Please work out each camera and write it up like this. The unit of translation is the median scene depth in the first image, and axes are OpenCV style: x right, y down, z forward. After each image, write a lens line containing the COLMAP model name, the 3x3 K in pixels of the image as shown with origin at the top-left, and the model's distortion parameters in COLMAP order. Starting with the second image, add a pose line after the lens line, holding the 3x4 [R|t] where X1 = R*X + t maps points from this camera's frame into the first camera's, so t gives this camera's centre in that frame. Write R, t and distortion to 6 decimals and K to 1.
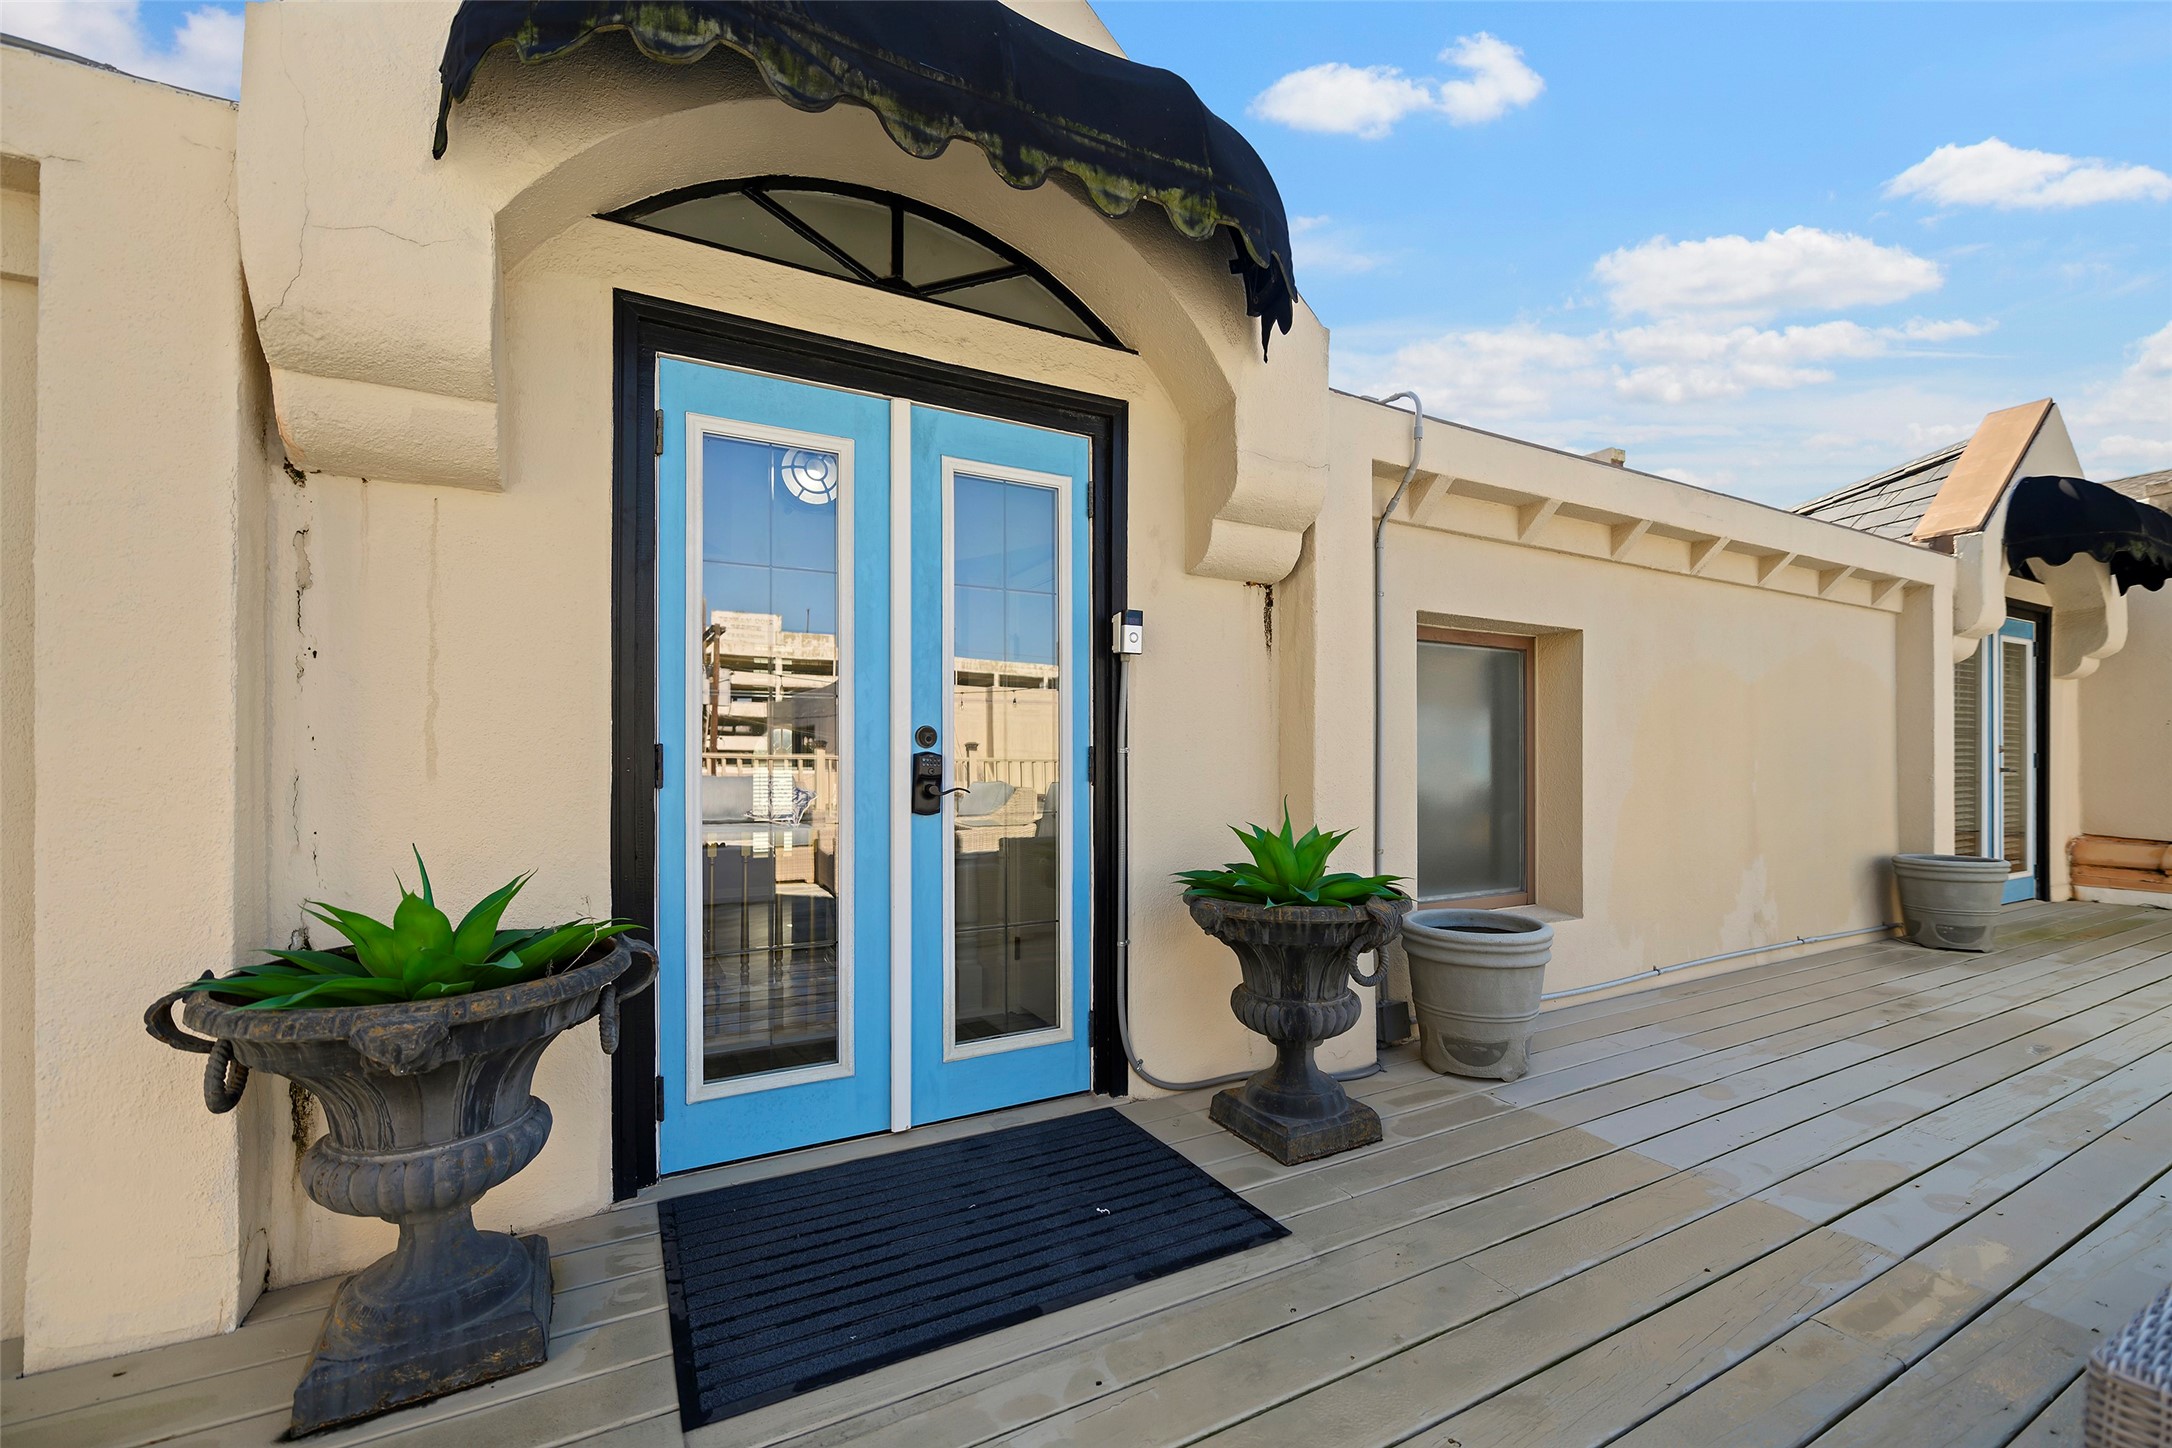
lens RADIAL K [[891.3, 0, 1087.7], [0, 891.3, 764.1], [0, 0, 1]] dist [-0.002137, 0.000495]
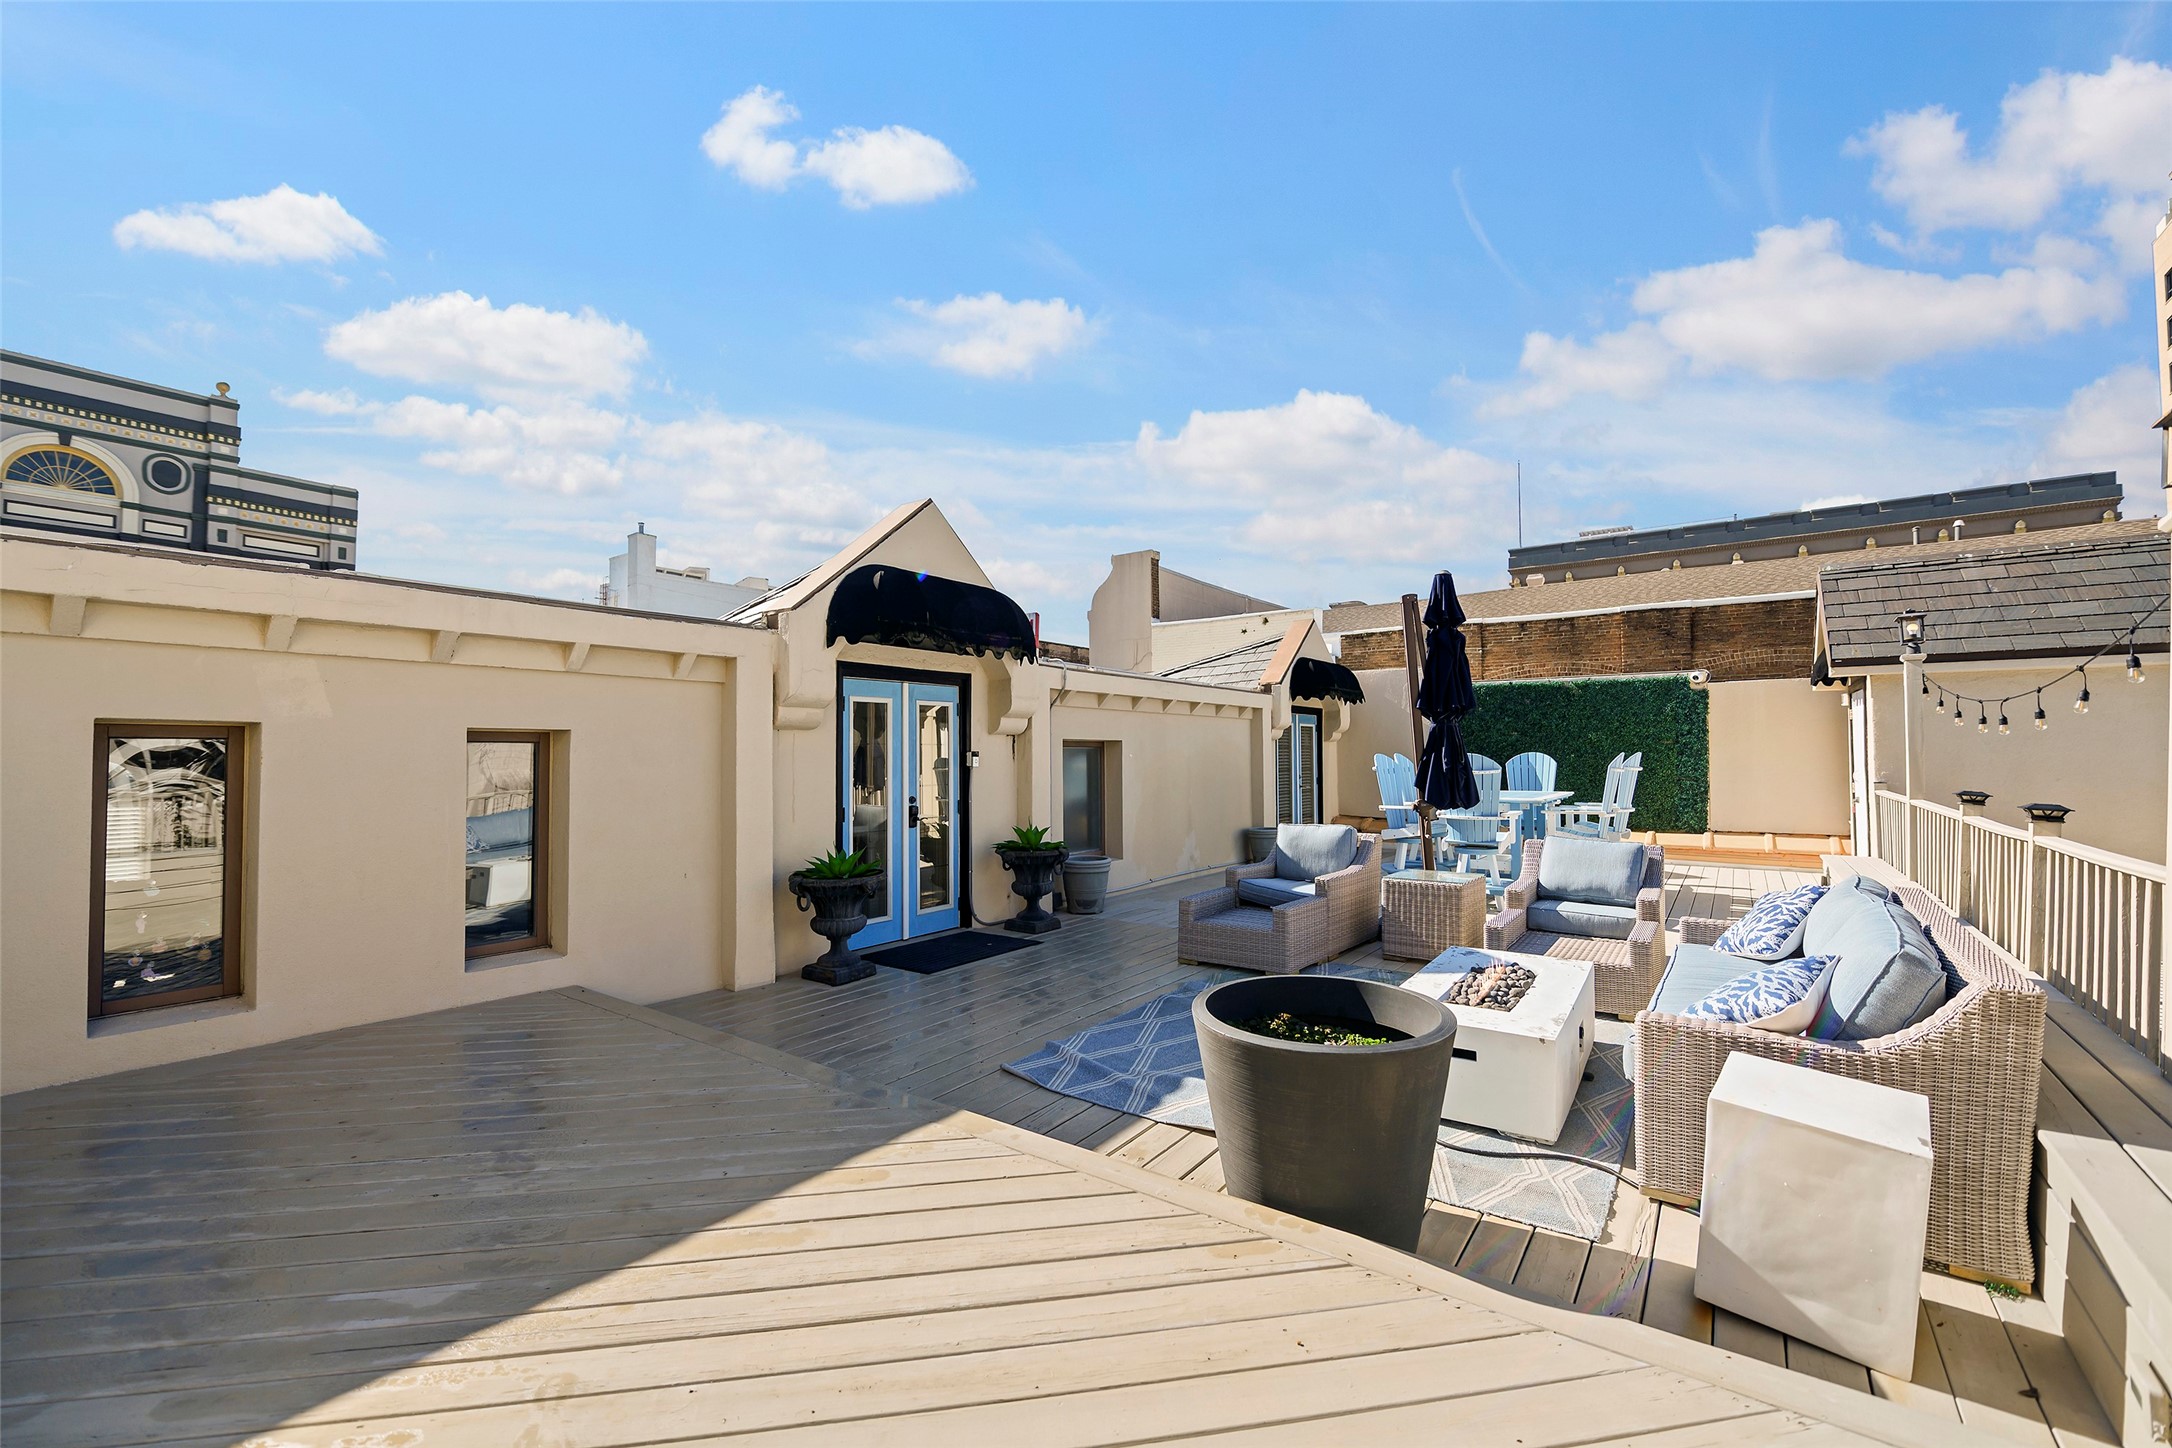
lens RADIAL K [[891.3, 0, 1071.8], [0, 891.3, 741.2], [0, 0, 1]] dist [-0.002137, 0.000495]
pose [[0.911129, 0.002175, 0.412115, -0.801301], [0.005394, 0.999837, -0.017203, -0.150278], [-0.412086, 0.017897, 0.910969, -1.619335]]
